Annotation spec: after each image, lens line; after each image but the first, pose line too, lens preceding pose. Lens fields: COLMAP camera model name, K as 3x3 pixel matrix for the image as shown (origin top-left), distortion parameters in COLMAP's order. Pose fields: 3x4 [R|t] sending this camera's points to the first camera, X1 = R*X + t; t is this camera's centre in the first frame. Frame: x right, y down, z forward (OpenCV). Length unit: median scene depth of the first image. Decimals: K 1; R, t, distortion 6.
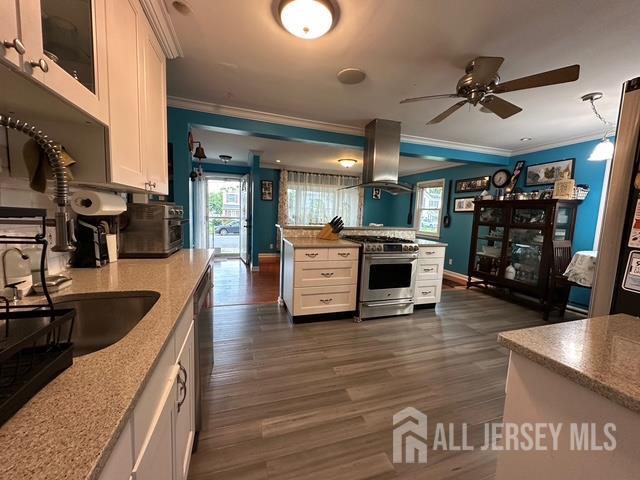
lens RADIAL K [[254.6, 0, 320.0], [0, 254.6, 239.9], [0, 0, 1]] dist [-0.000976, 0.000086]
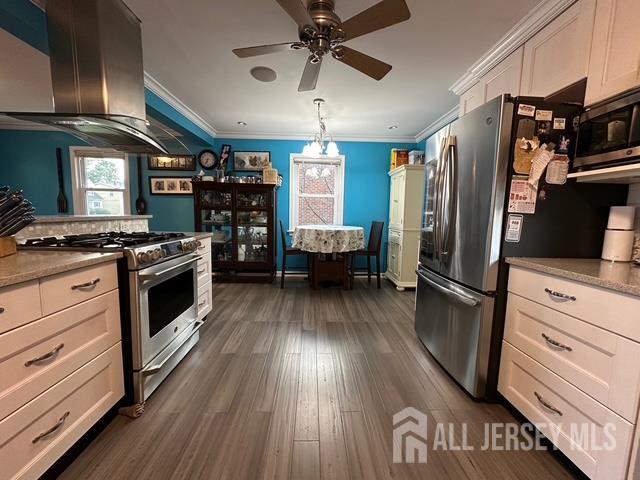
lens RADIAL K [[254.6, 0, 319.3], [0, 254.6, 239.9], [0, 0, 1]] dist [-0.000976, 0.000086]
pose [[0.281720, -0.134632, 0.950004, -0.129530], [0.089056, 0.989502, 0.113820, -0.019518], [-0.955355, 0.052538, 0.290752, 0.405050]]
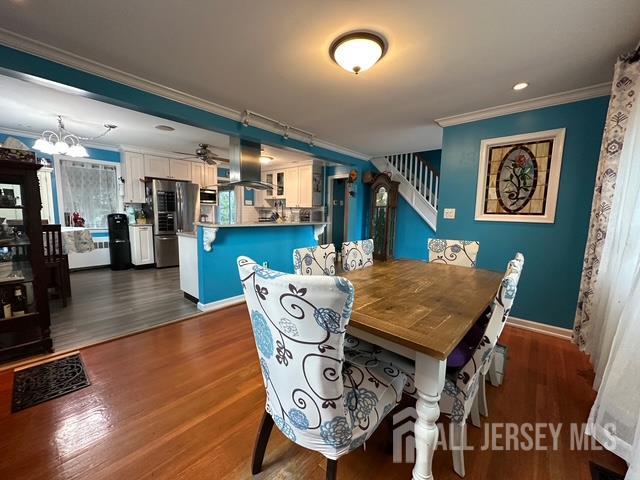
lens RADIAL K [[254.6, 0, 319.7], [0, 254.6, 240.1], [0, 0, 1]] dist [-0.000976, 0.000086]
pose [[-0.855726, -0.002739, -0.517422, 0.469319], [-0.110956, 0.977695, 0.178327, -0.179991], [0.505393, 0.210010, -0.836943, 1.902079]]
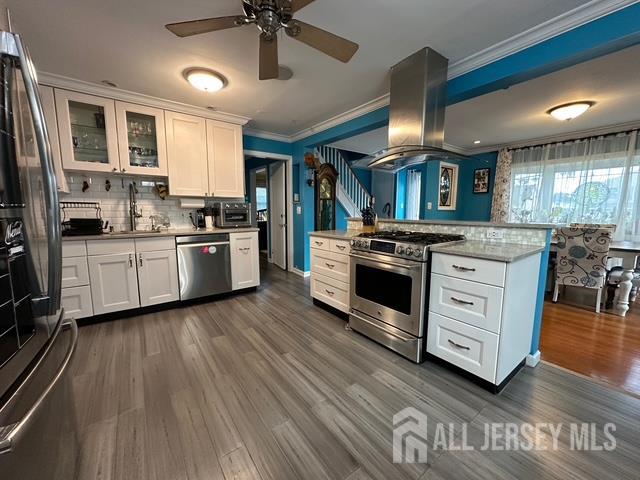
lens RADIAL K [[254.6, 0, 320.8], [0, 254.6, 239.0], [0, 0, 1]] dist [-0.000976, 0.000086]
pose [[0.319802, 0.071208, -0.944805, 0.698768], [-0.091121, 0.994861, 0.044138, -0.003745], [0.943093, 0.071976, 0.324647, 0.483293]]
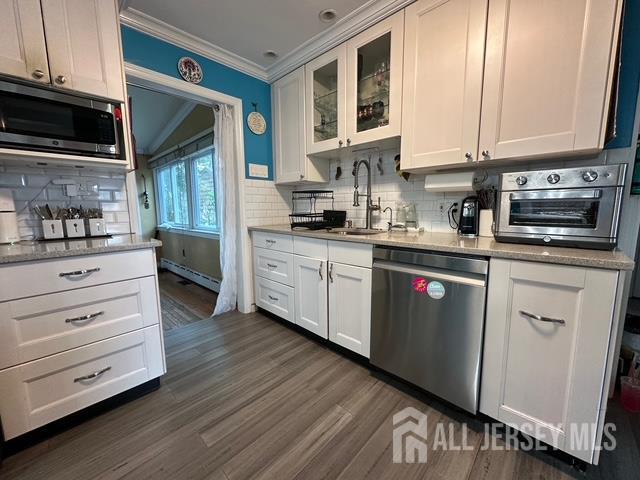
lens RADIAL K [[254.6, 0, 318.7], [0, 254.6, 239.1], [0, 0, 1]] dist [-0.000976, 0.000086]
pose [[-0.879582, 0.027970, -0.474924, 0.111789], [-0.077877, 0.976340, 0.201732, -0.023769], [0.469330, 0.214425, -0.856593, 0.625459]]
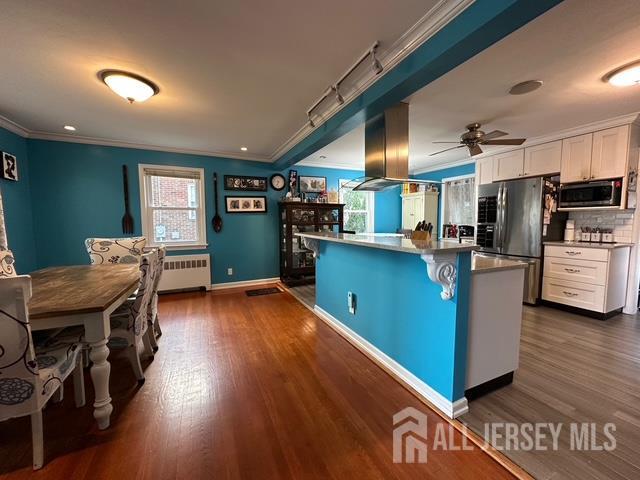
lens RADIAL K [[254.6, 0, 318.9], [0, 254.6, 239.2], [0, 0, 1]] dist [-0.000976, 0.000086]
pose [[-0.123414, -0.109887, 0.986252, -0.496761], [0.105588, 0.986754, 0.123156, -0.133894], [-0.986722, 0.119335, -0.110177, 1.143781]]
